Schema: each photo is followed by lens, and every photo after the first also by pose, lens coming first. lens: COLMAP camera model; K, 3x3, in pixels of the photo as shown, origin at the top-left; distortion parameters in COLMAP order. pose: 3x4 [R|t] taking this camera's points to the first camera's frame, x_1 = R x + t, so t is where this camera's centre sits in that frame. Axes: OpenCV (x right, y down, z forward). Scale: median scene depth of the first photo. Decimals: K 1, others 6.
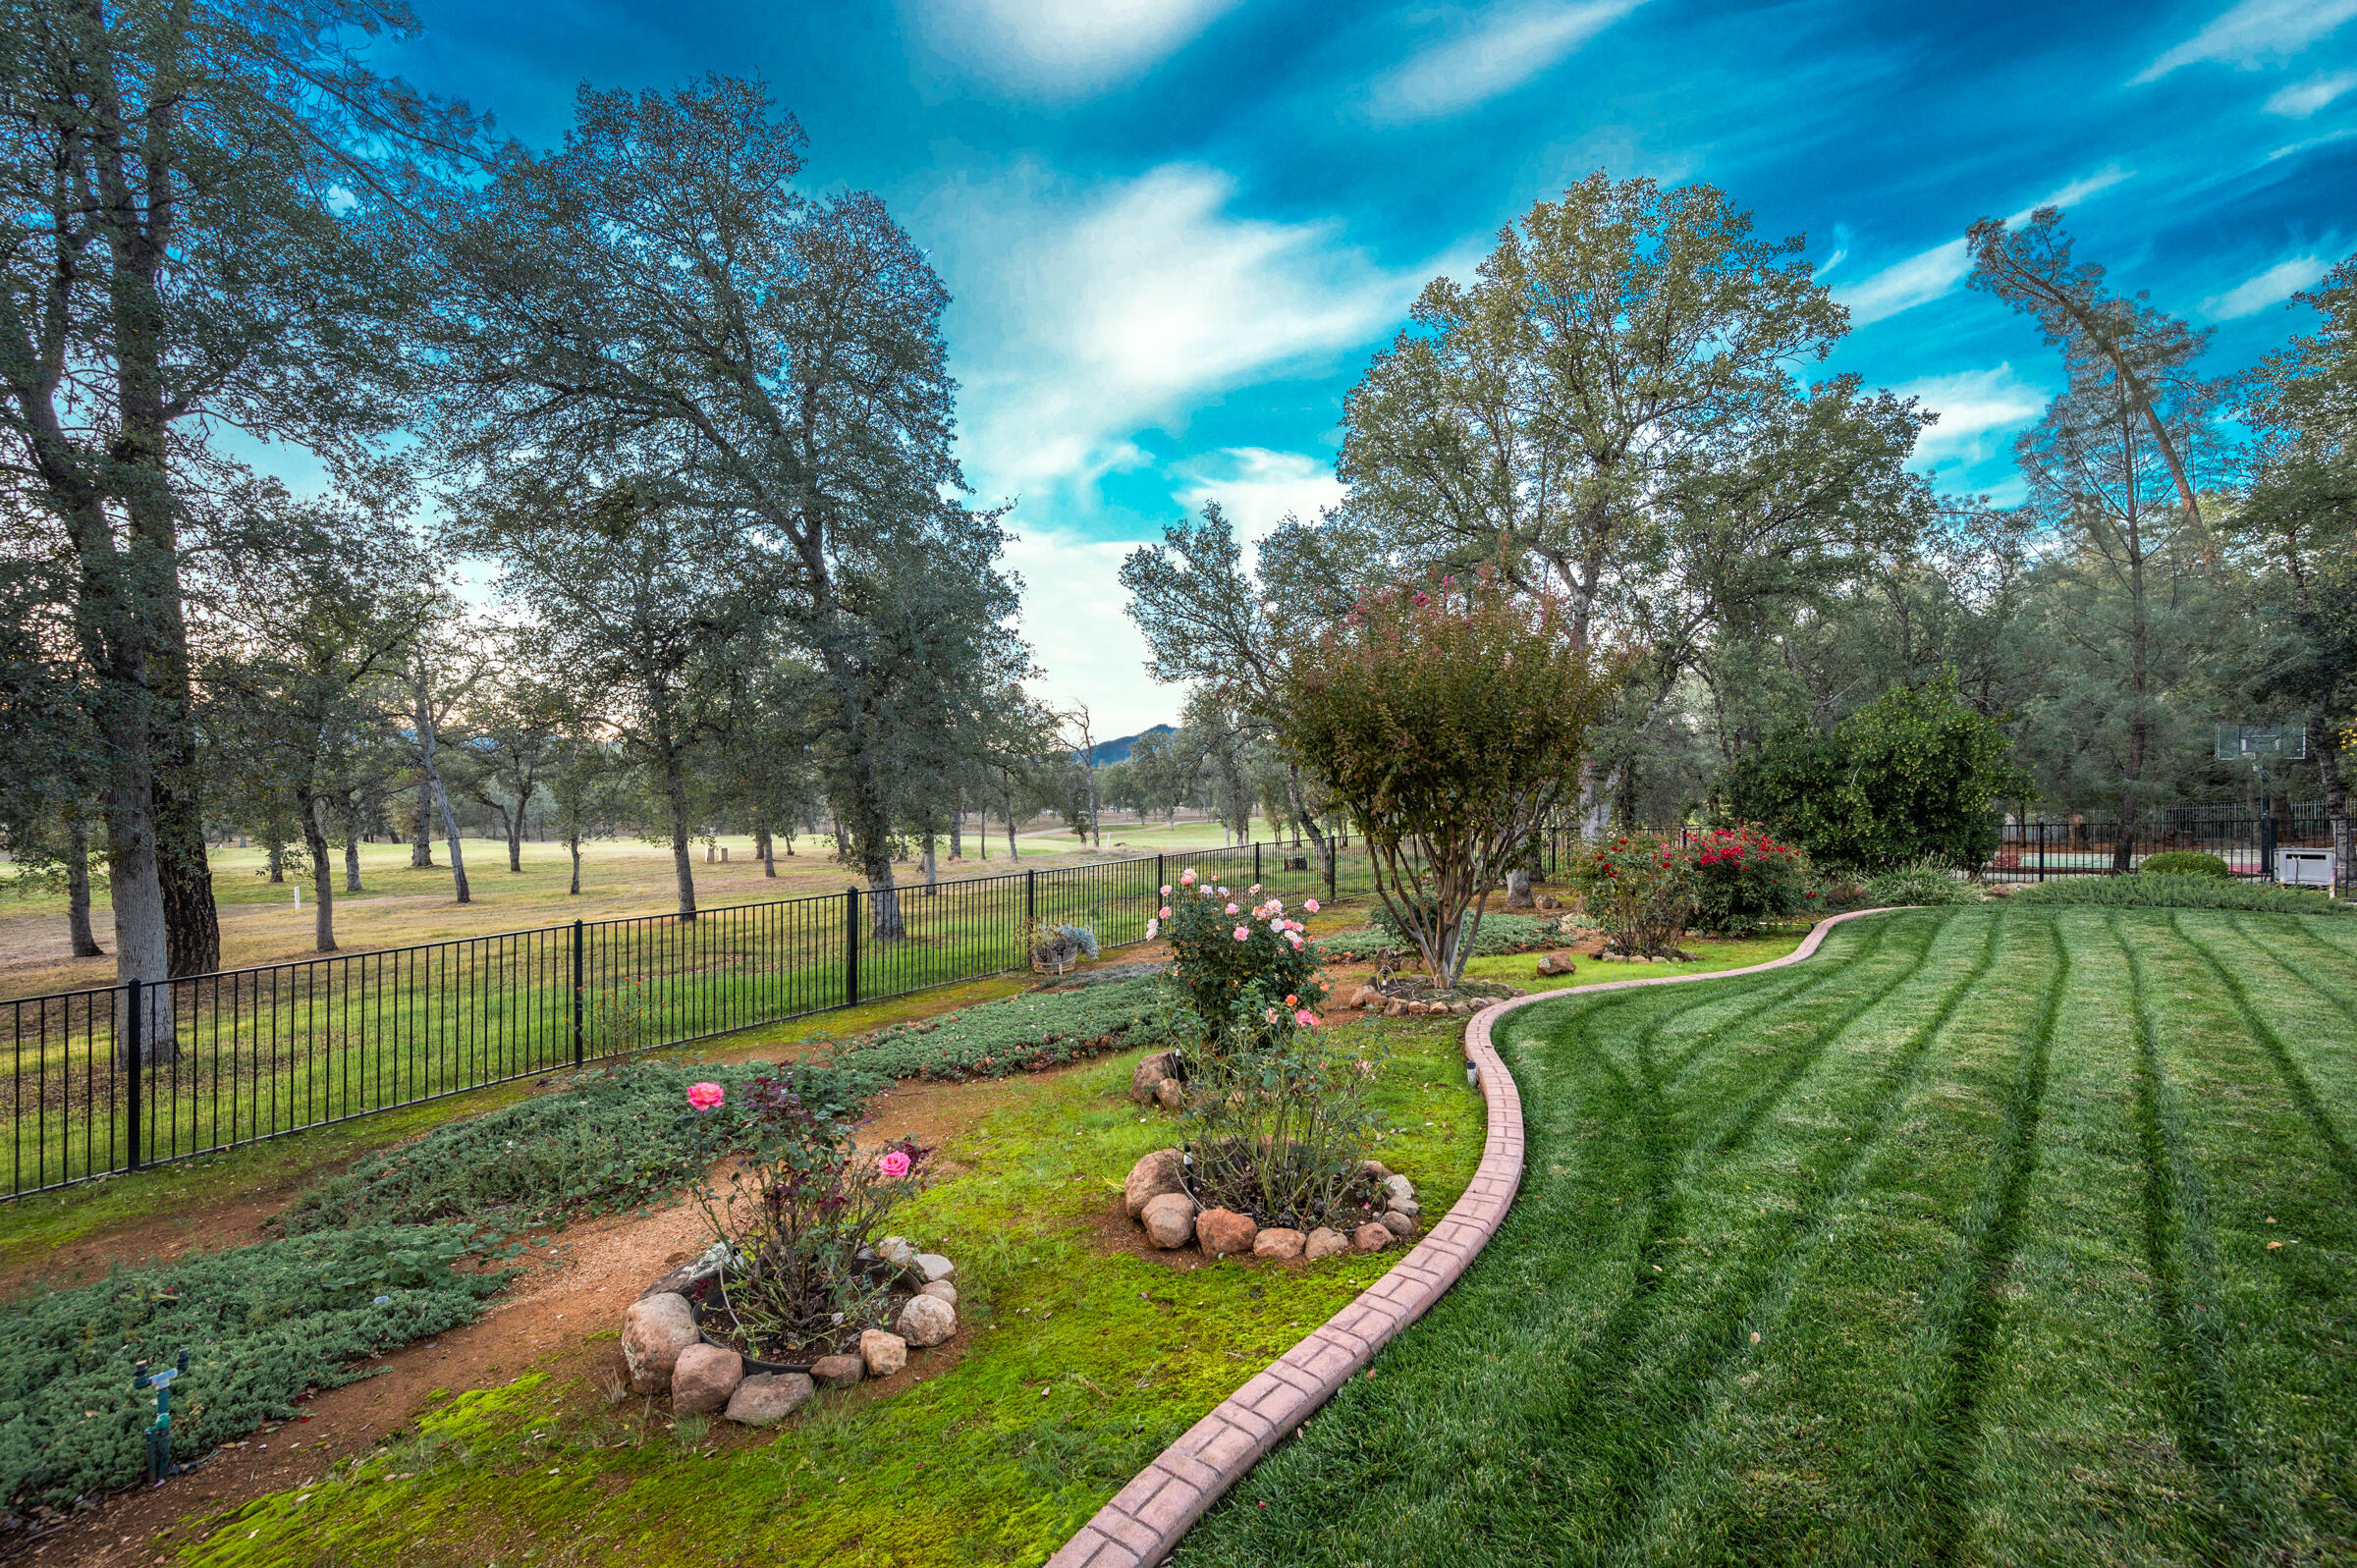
lens RADIAL K [[960.8, 0, 1188.0], [0, 960.8, 799.5], [0, 0, 1]] dist [-0.003661, -0.000524]
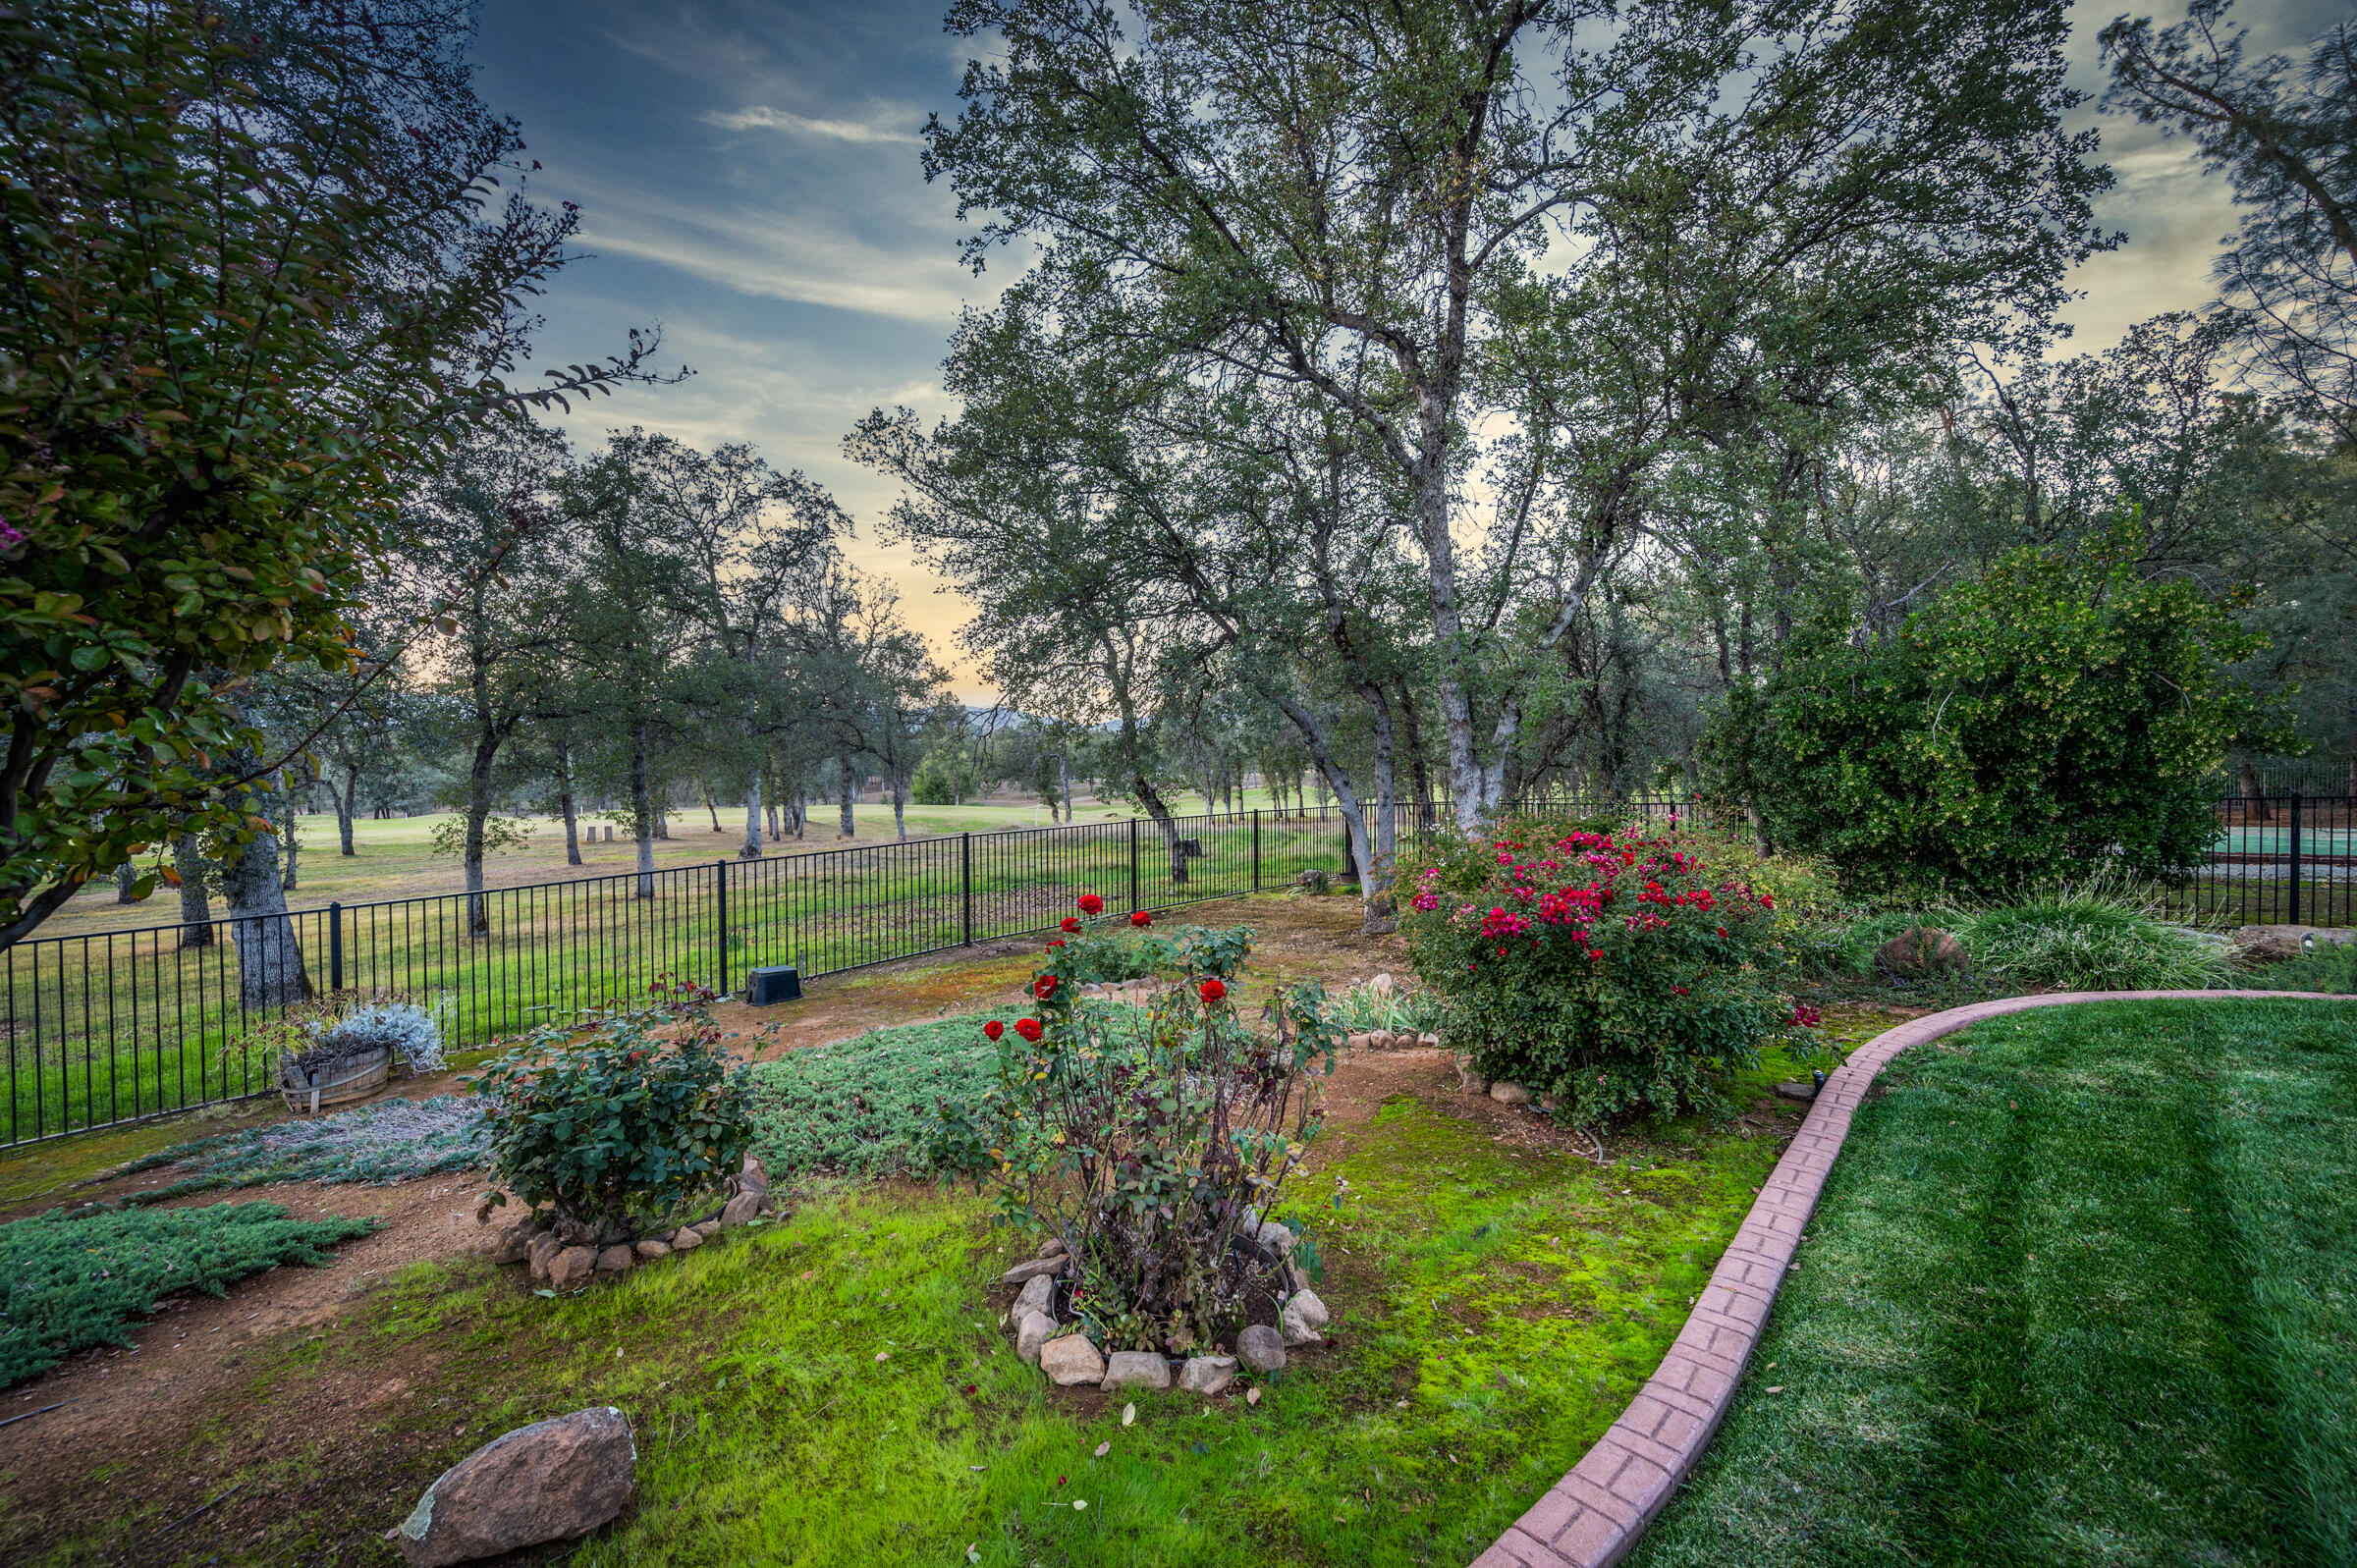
lens RADIAL K [[960.2, 0, 1178.5], [0, 960.2, 784.0], [0, 0, 1]] dist [-0.002612, -0.000366]
pose [[0.997621, -0.008079, -0.068460, 0.303228], [0.009308, 0.999801, 0.017660, 0.002633], [0.068303, -0.018255, 0.997498, 0.430924]]
